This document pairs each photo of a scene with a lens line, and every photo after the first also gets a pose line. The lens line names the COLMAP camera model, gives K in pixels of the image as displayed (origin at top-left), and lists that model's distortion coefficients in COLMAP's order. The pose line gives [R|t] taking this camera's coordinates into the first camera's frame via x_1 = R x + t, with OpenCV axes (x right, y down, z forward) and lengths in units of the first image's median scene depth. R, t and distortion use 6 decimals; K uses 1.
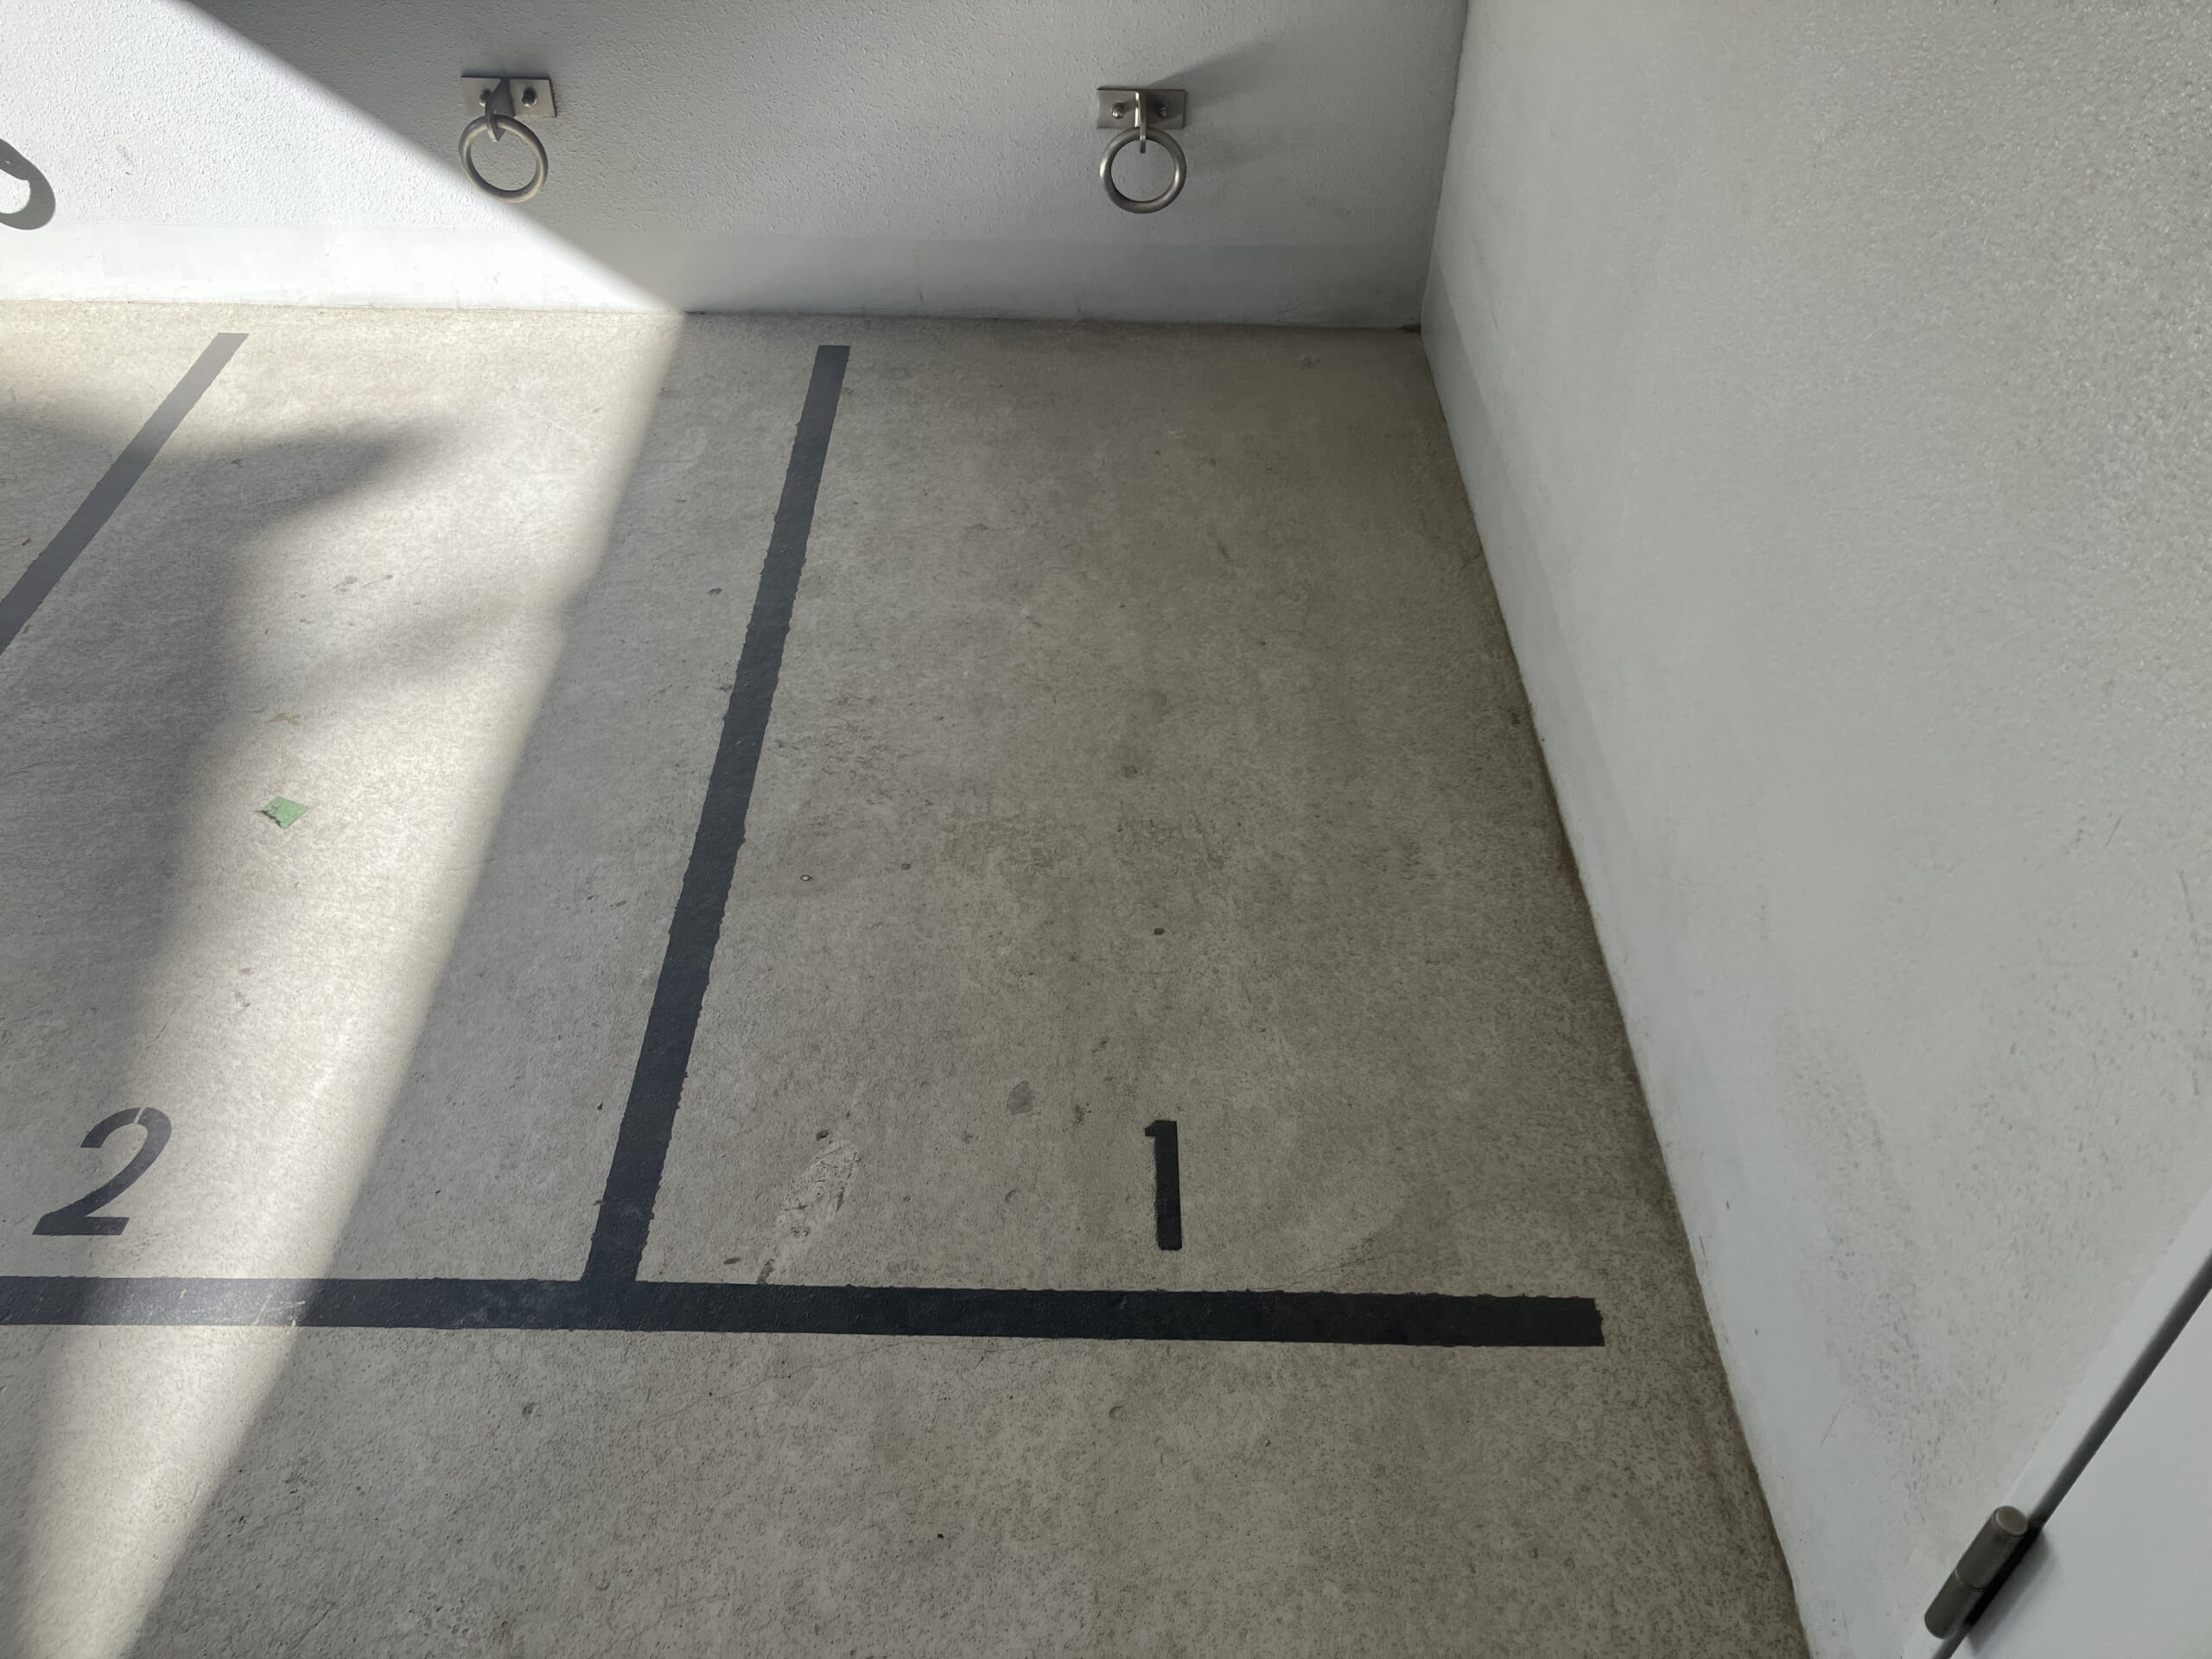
lens RADIAL K [[1556.0, 0, 1106.0], [0, 1556.0, 829.5], [0, 0, 1]] dist [0.032119, -0.000536]
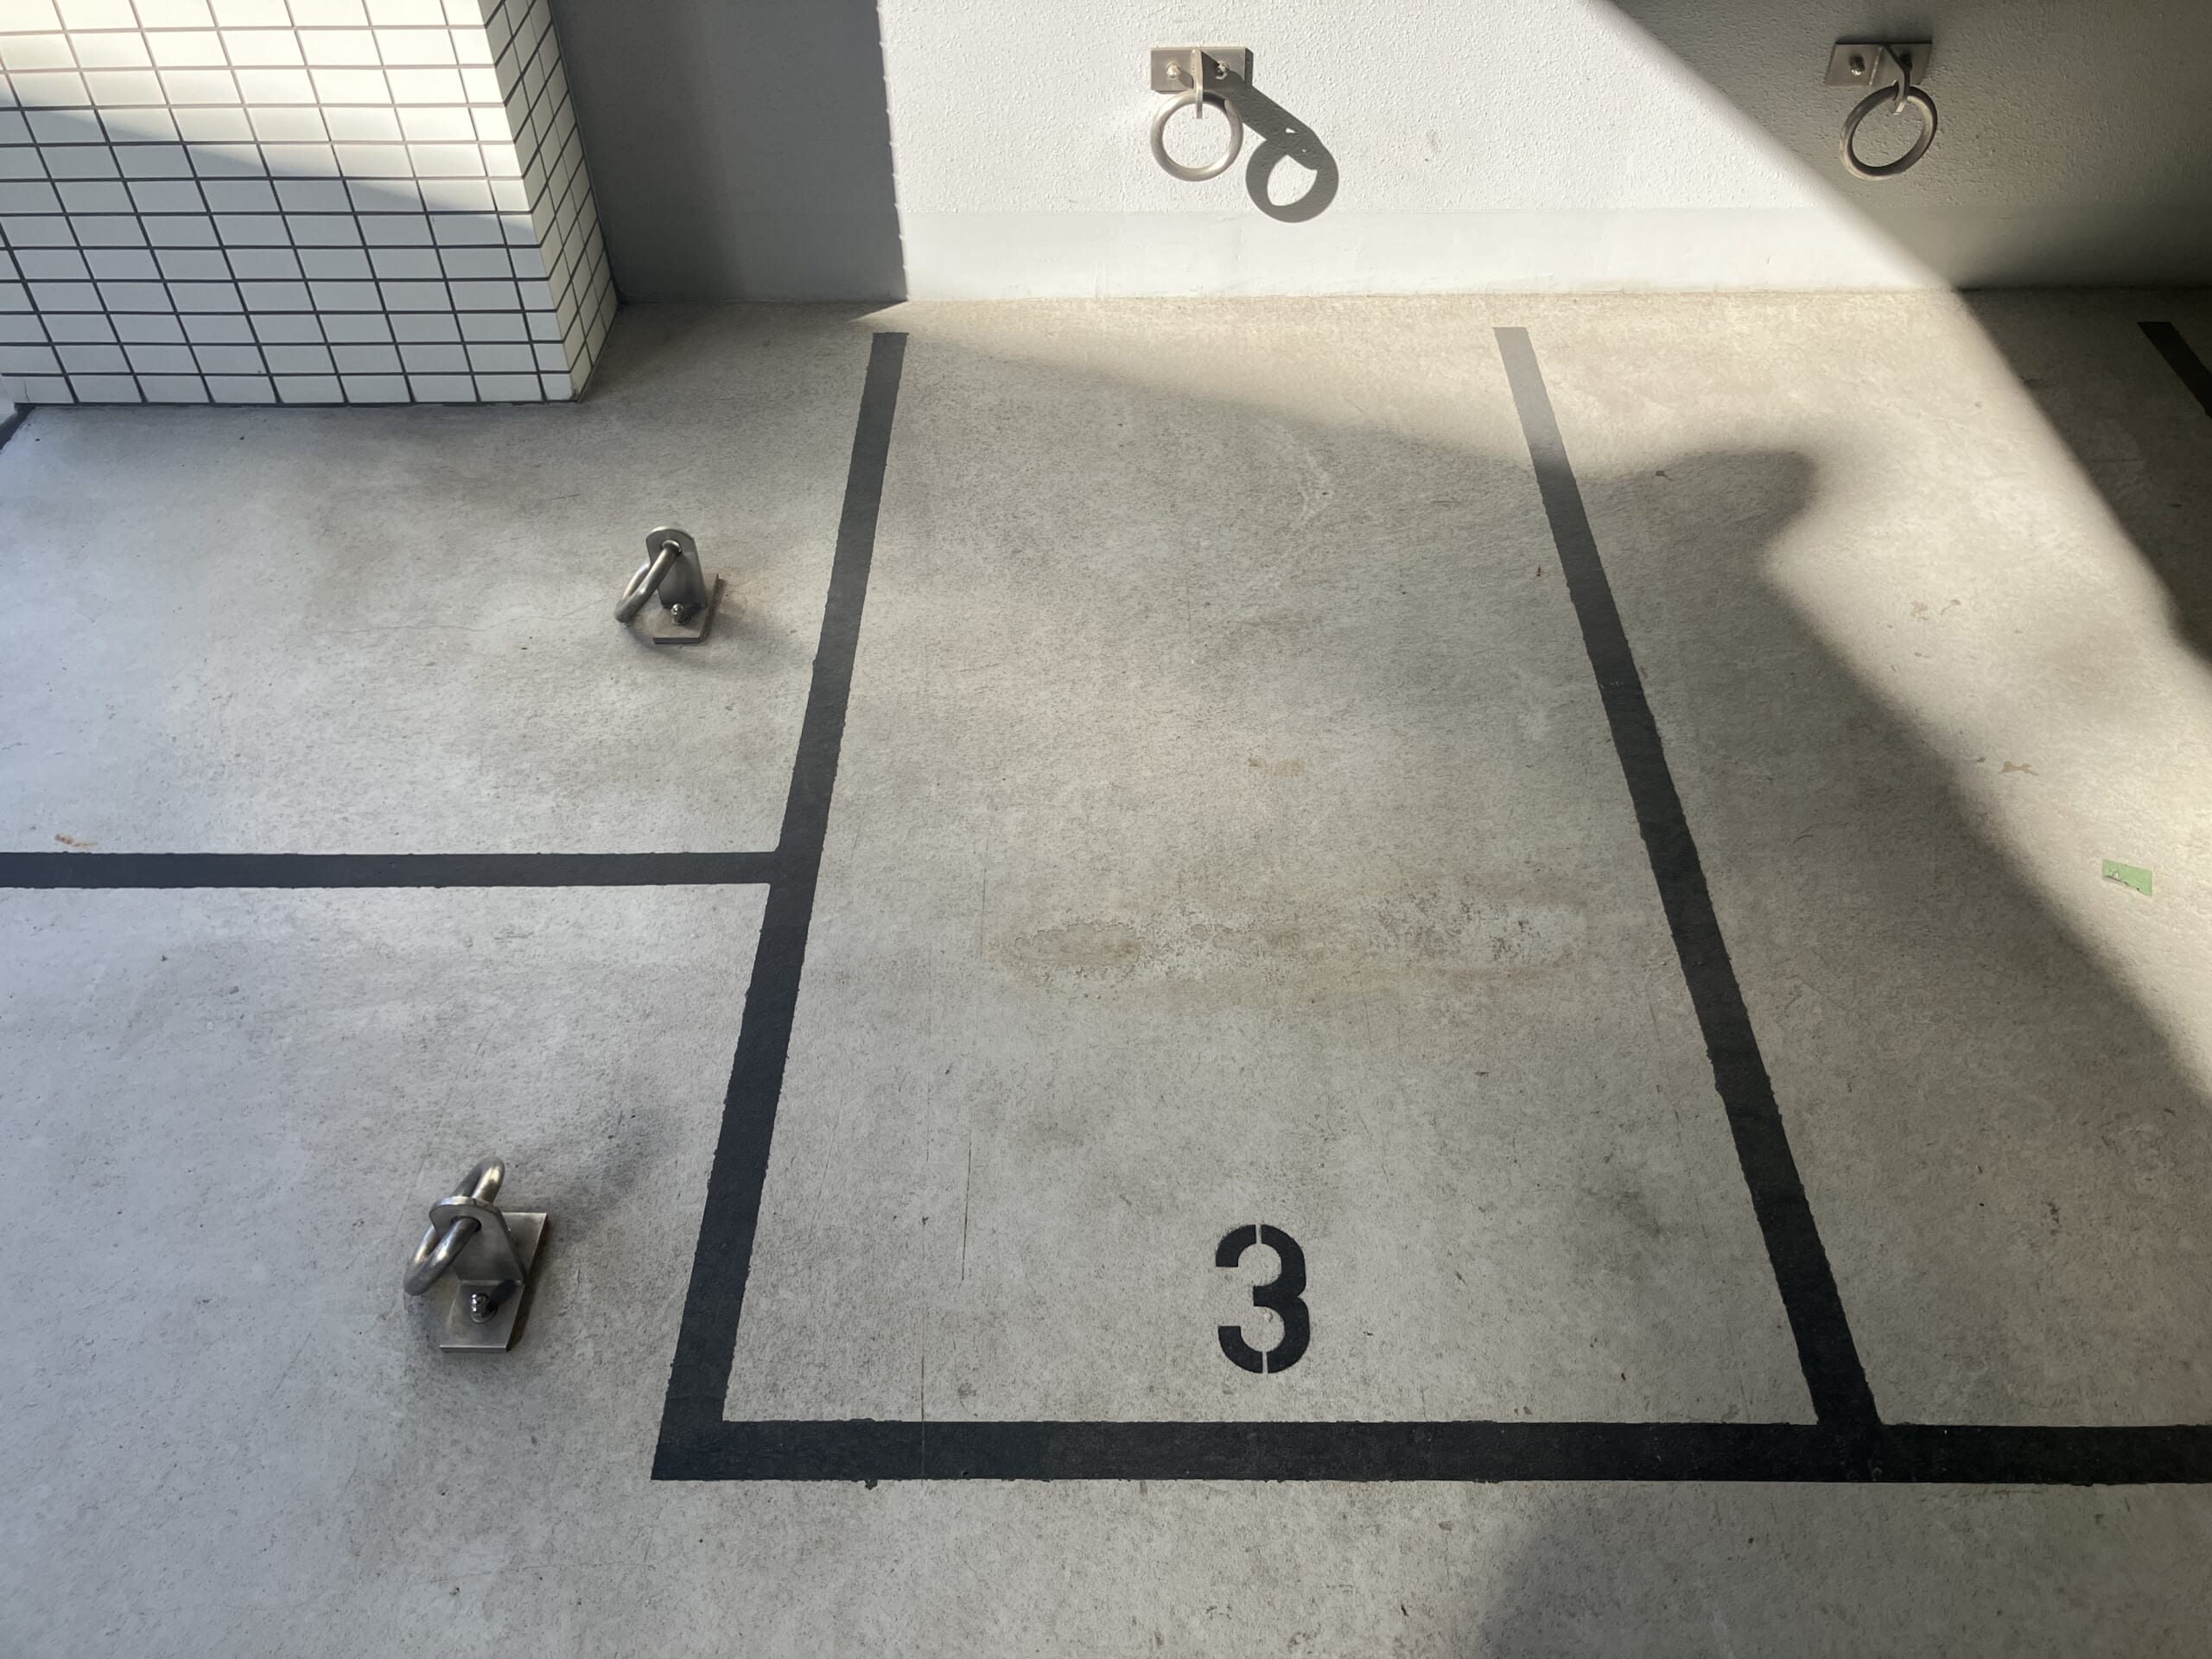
lens RADIAL K [[1795.4, 0, 1106.0], [0, 1795.4, 829.5], [0, 0, 1]] dist [0.107099, -0.188932]
pose [[0.999892, -0.013761, 0.005224, -0.774727], [0.013905, 0.999493, -0.028654, -0.011919], [-0.004827, 0.028723, 0.999576, 0.006605]]
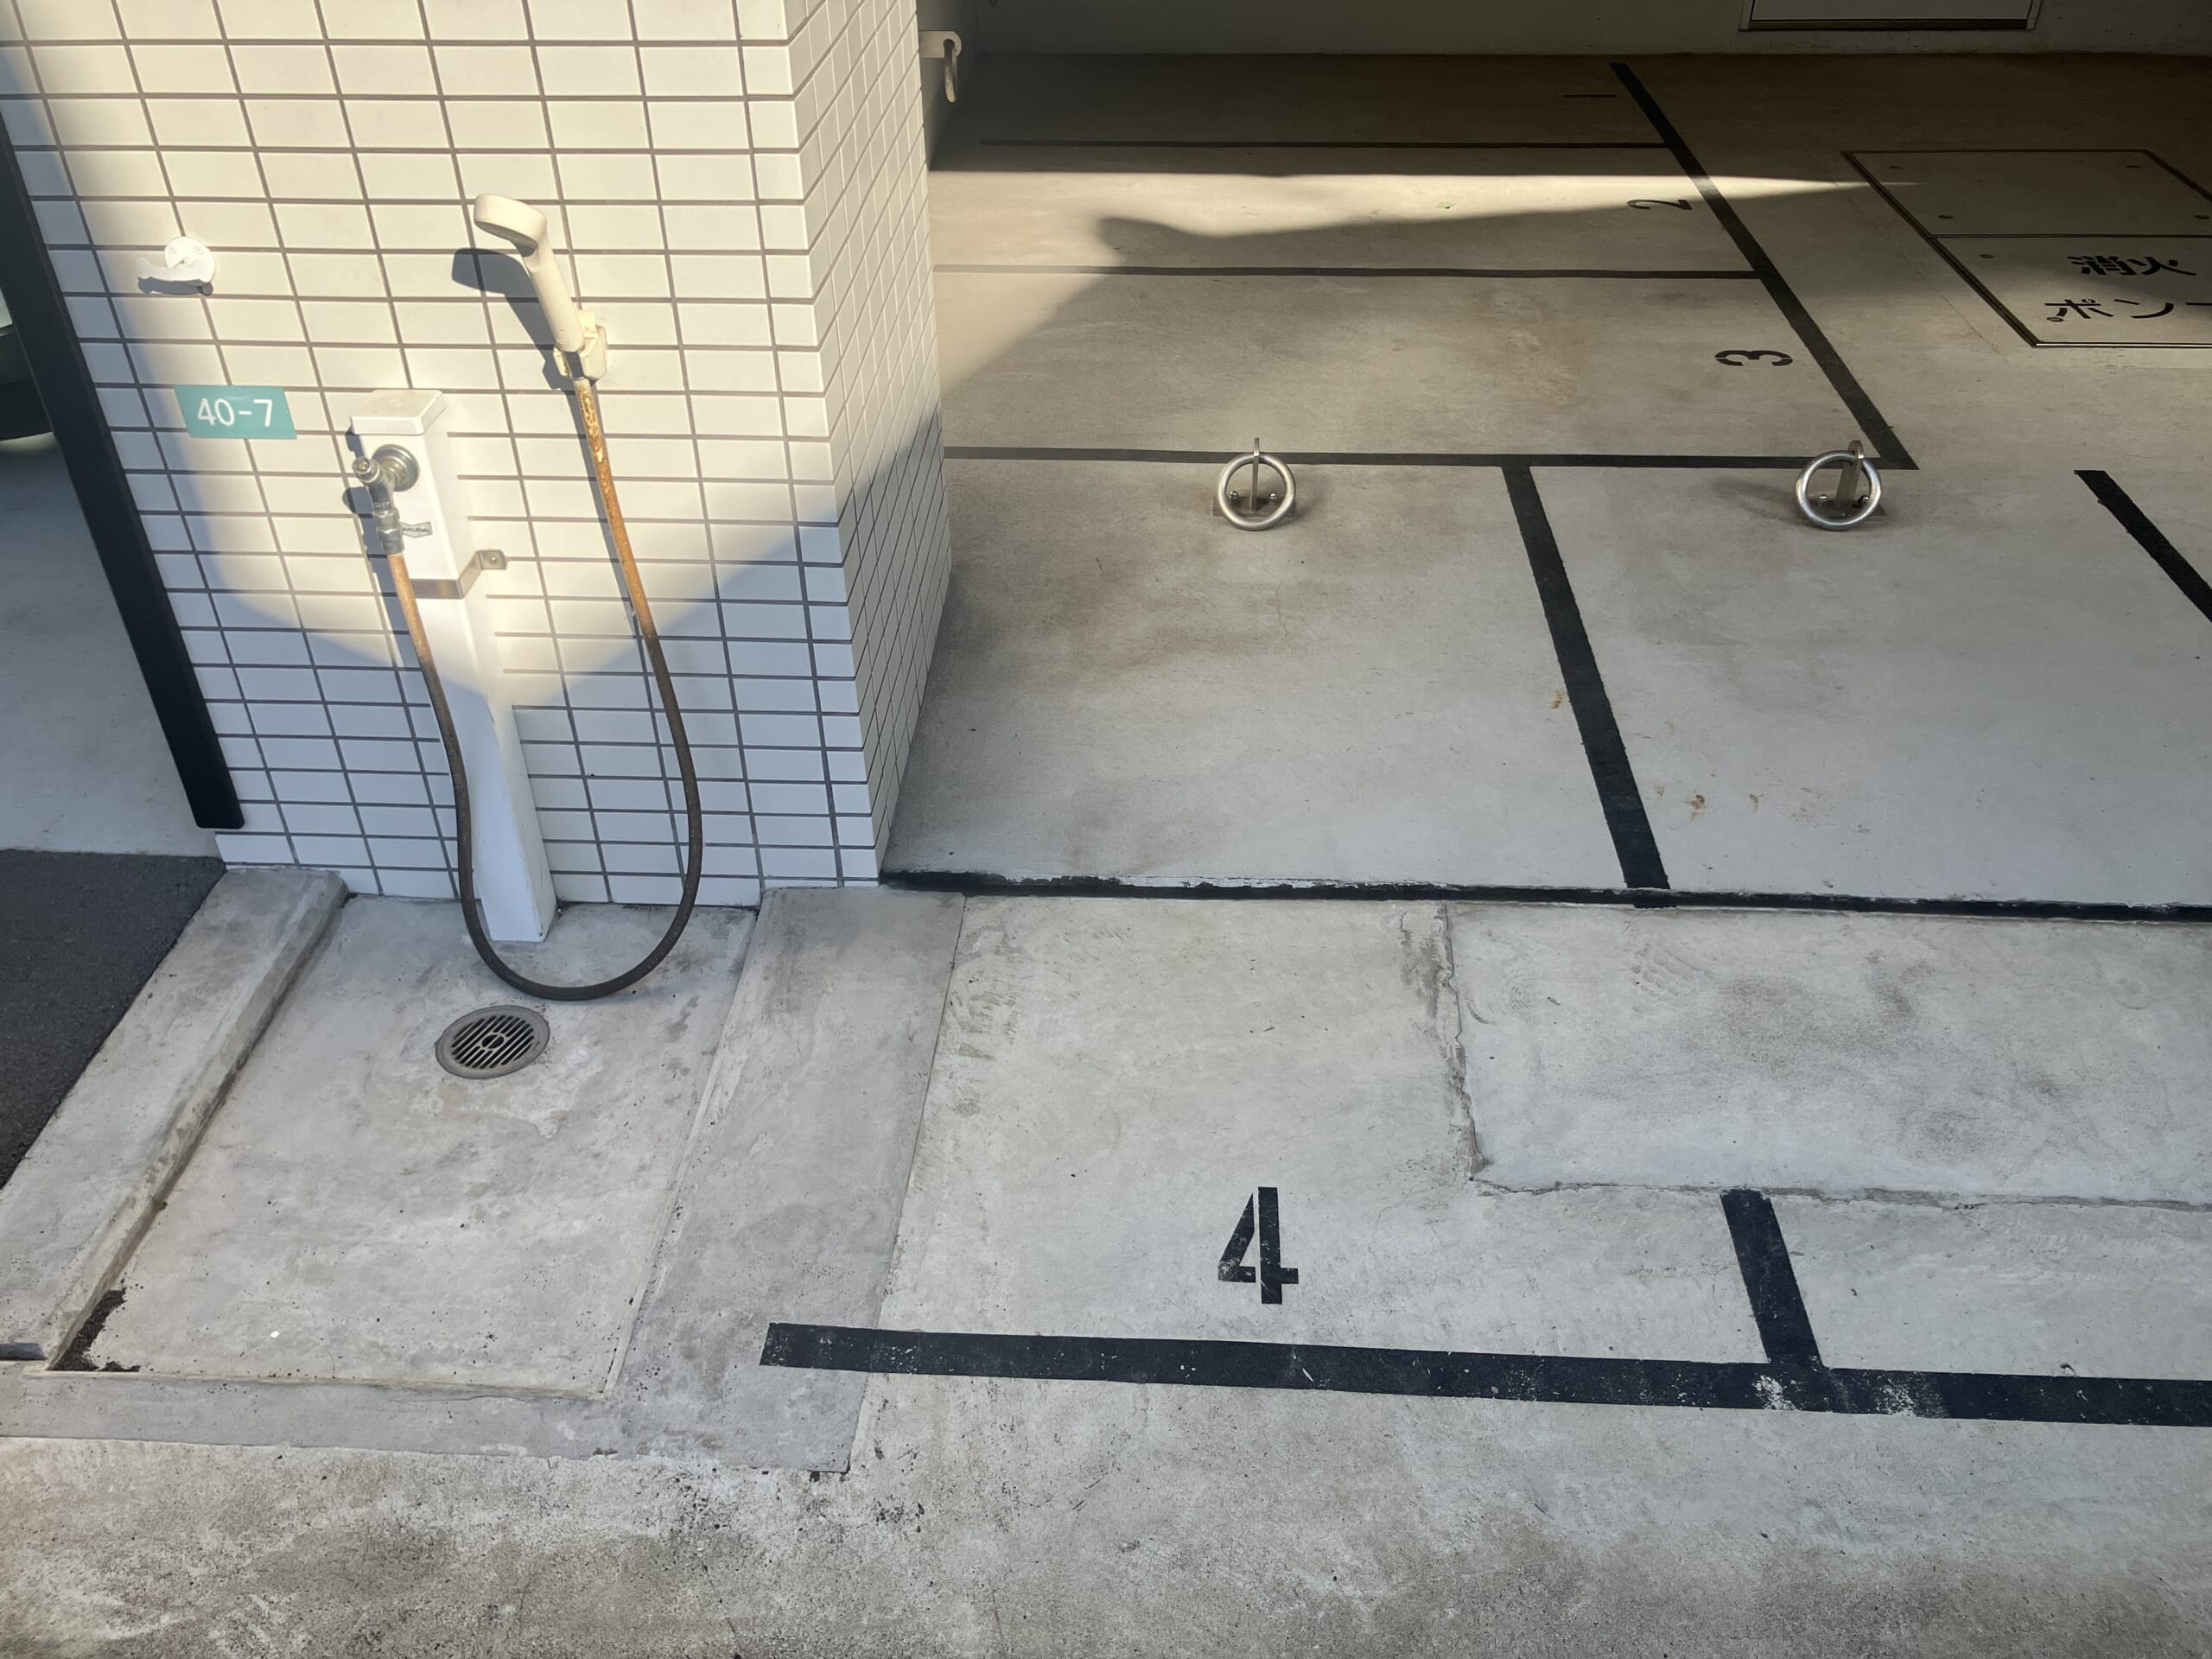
lens RADIAL K [[1804.2, 0, 1106.0], [0, 1804.2, 829.5], [0, 0, 1]] dist [0.036598, -0.010121]
pose [[0.024106, -0.587983, 0.808514, -2.005286], [0.717564, 0.573290, 0.395524, -0.542380], [-0.696075, 0.570626, 0.435735, 0.536928]]
